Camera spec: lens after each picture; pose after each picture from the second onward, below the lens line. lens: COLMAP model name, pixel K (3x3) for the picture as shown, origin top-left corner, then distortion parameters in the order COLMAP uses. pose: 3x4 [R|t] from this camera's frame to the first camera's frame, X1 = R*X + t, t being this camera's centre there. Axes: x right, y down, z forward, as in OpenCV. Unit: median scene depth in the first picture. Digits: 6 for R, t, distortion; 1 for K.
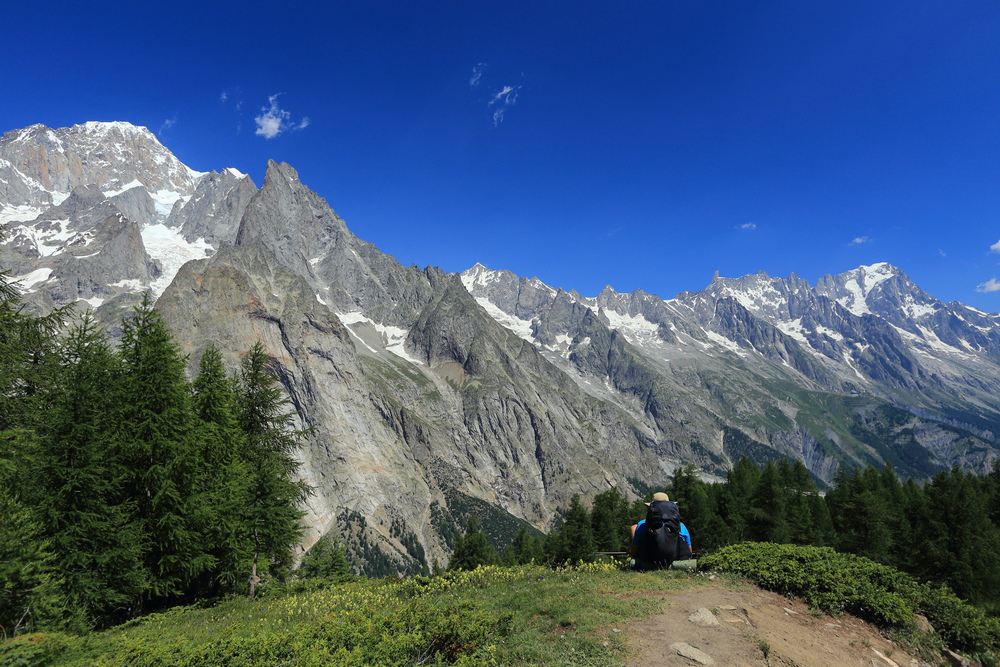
lens RADIAL K [[618.1, 0, 498.5], [0, 618.1, 323.4], [0, 0, 1]] dist [-0.042651, 0.053824]
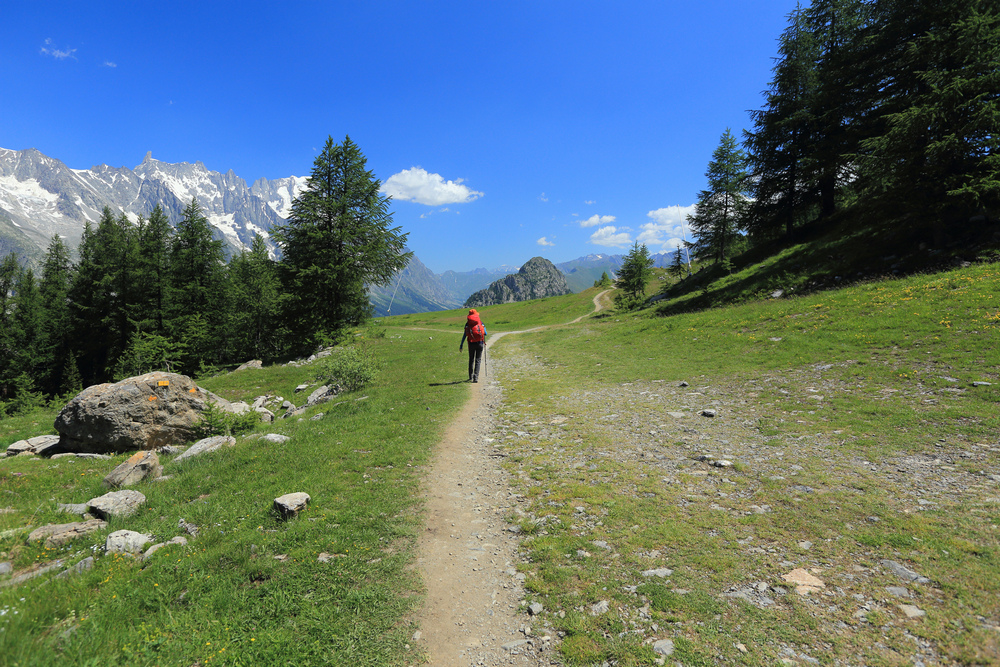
lens RADIAL K [[543.7, 0, 500.0], [0, 543.7, 333.5], [0, 0, 1]] dist [-0.048739, 0.031386]
pose [[0.626189, -0.027571, 0.779183, 0.083550], [-0.129067, 0.981921, 0.138469, 0.012082], [-0.768914, -0.187274, 0.611310, 0.058756]]
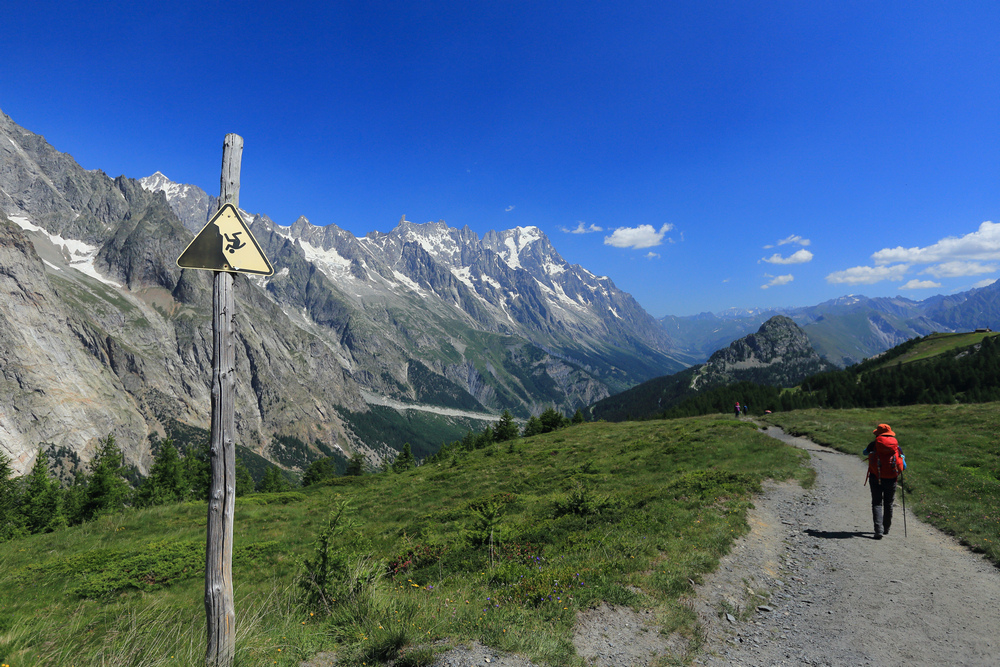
lens RADIAL K [[606.6, 0, 498.0], [0, 606.6, 323.3], [0, 0, 1]] dist [-0.050936, 0.057018]
pose [[0.861784, 0.048368, 0.504964, -0.054767], [-0.106094, 0.990615, 0.086177, -0.010626], [-0.496057, -0.127839, 0.858828, -0.031639]]
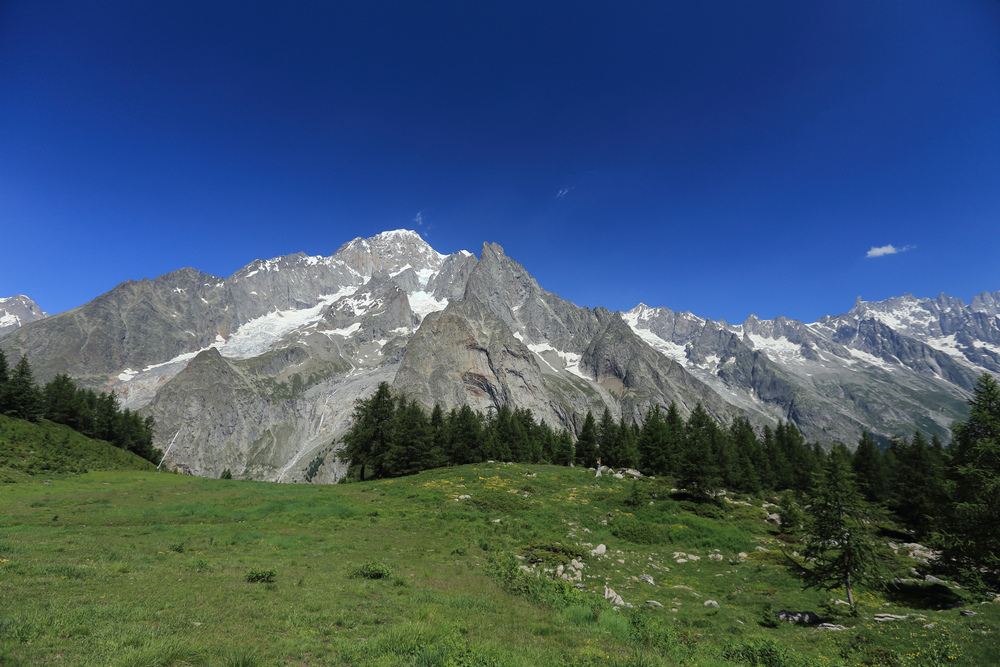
lens RADIAL K [[454.2, 0, 497.9], [0, 454.2, 327.3], [0, 0, 1]] dist [-0.061573, 0.028276]
pose [[0.935558, -0.047887, -0.349911, 0.022397], [0.028855, 0.997817, -0.059405, 0.002753], [0.351992, 0.045480, 0.934897, 0.002504]]
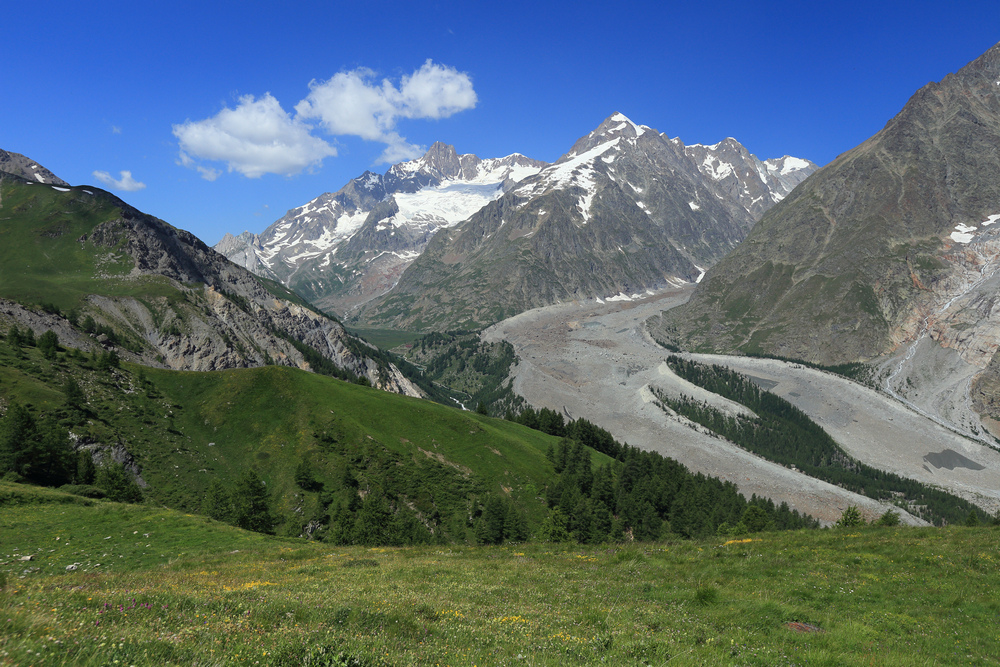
lens RADIAL K [[681.8, 0, 500.0], [0, 681.8, 333.5], [0, 0, 1]] dist [-0.040681, 0.066033]
pose [[0.121755, 0.115444, -0.985824, -0.094620], [0.130927, 0.982666, 0.131245, -0.024902], [0.983887, -0.145051, 0.104530, -0.079669]]
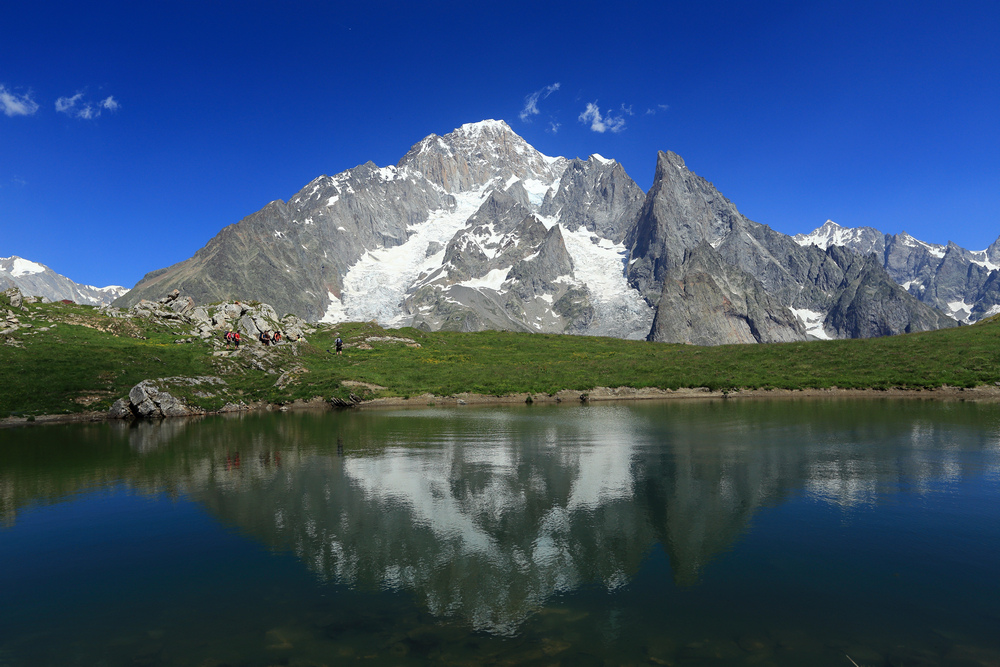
lens RADIAL K [[699.2, 0, 498.3], [0, 699.2, 324.4], [0, 0, 1]] dist [-0.039615, 0.077568]
pose [[0.925411, -0.016245, -0.378616, -0.142741], [0.042950, 0.997139, 0.062195, -0.044562], [0.376522, -0.073817, 0.923462, -0.180819]]
